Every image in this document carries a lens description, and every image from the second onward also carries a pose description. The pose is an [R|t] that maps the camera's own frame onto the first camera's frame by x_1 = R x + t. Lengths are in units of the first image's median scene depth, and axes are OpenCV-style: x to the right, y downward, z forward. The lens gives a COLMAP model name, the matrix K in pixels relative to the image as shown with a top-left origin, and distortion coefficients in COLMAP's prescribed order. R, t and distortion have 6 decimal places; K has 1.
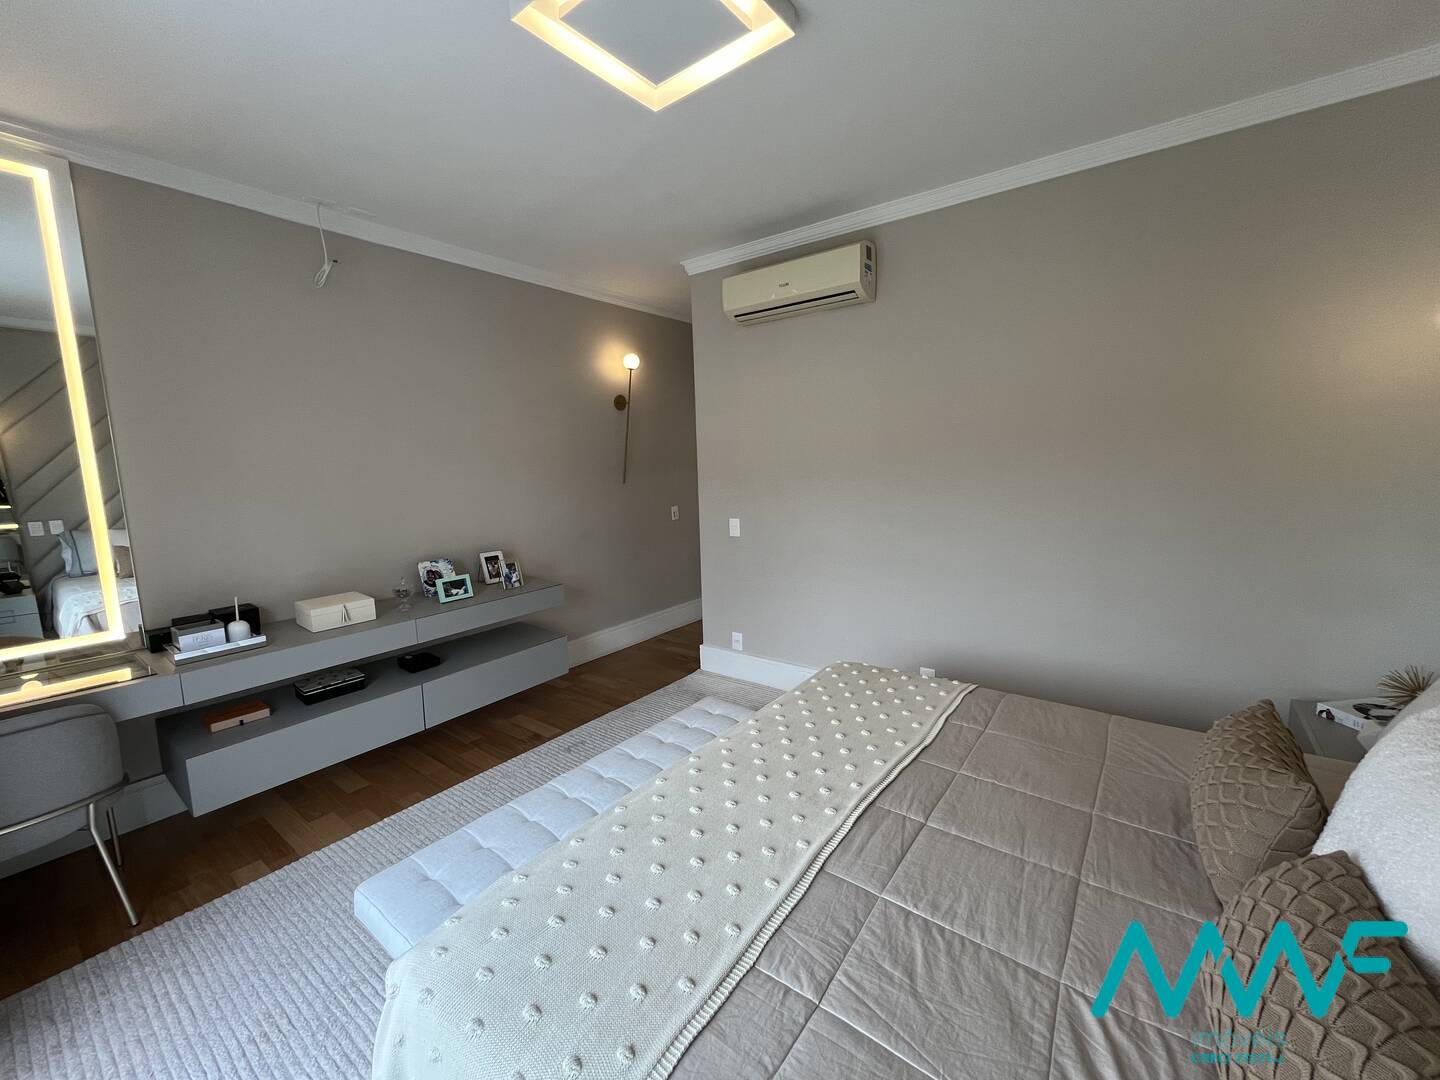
lens RADIAL K [[586.1, 0, 716.7], [0, 586.1, 537.4], [0, 0, 1]] dist [-0.002635, 0.000309]
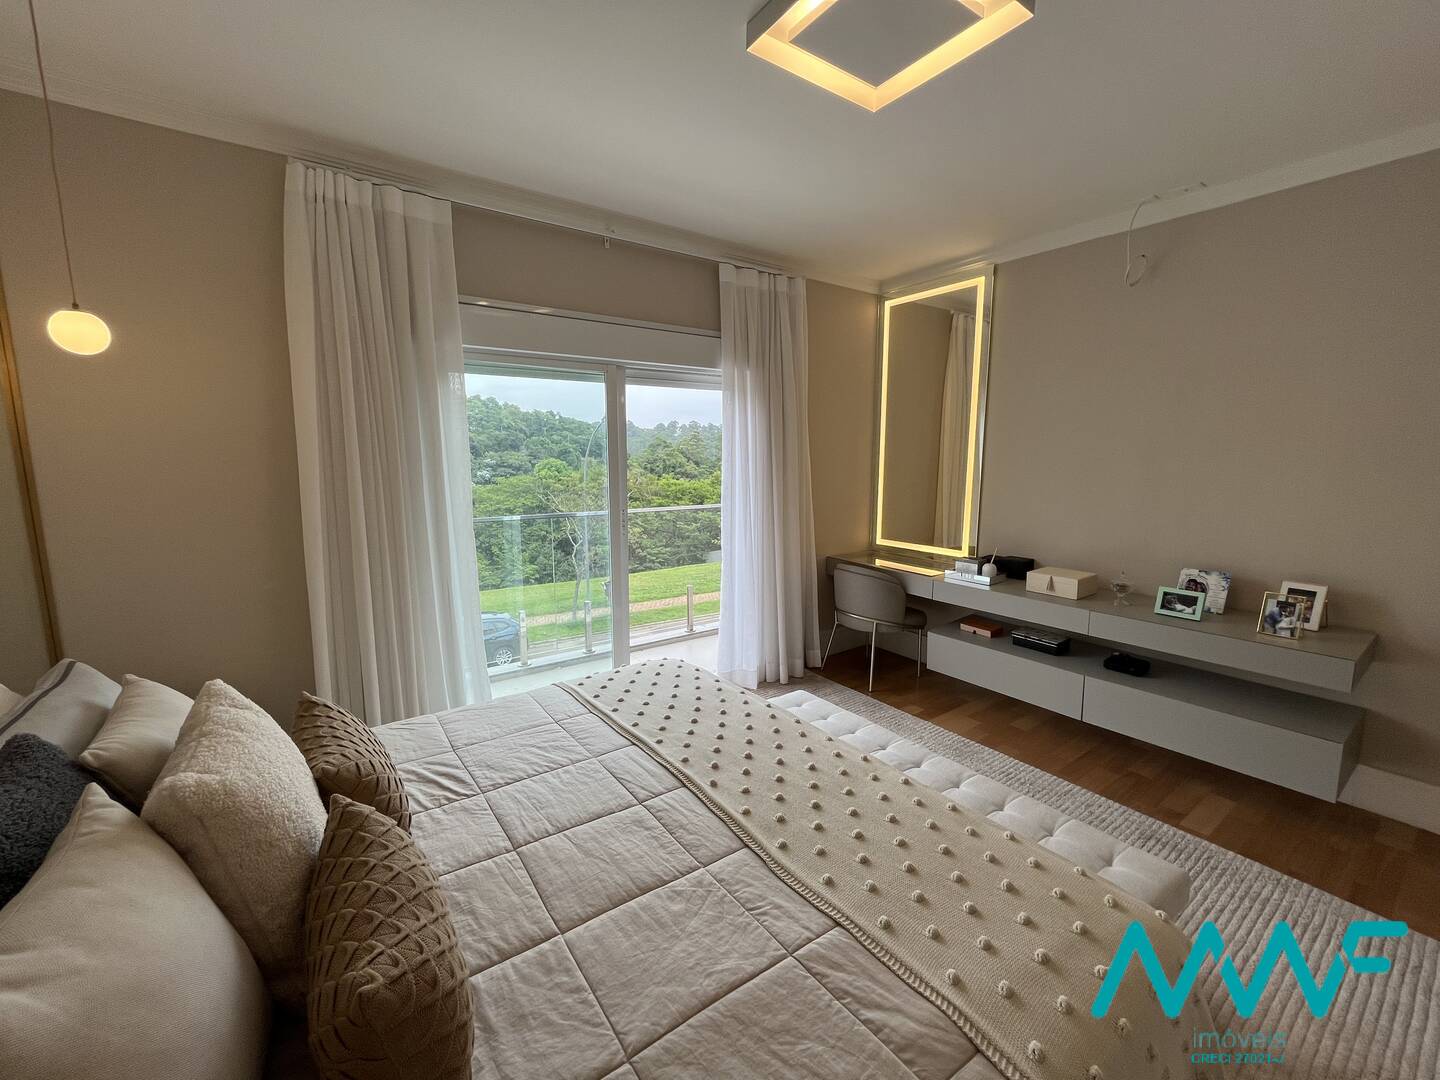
lens RADIAL K [[586.1, 0, 716.7], [0, 586.1, 537.4], [0, 0, 1]] dist [-0.002635, 0.000309]
pose [[-0.299709, 0.158451, -0.940780, 0.646566], [-0.122648, 0.971529, 0.202703, -0.115140], [0.946114, 0.176137, -0.271742, 0.693183]]
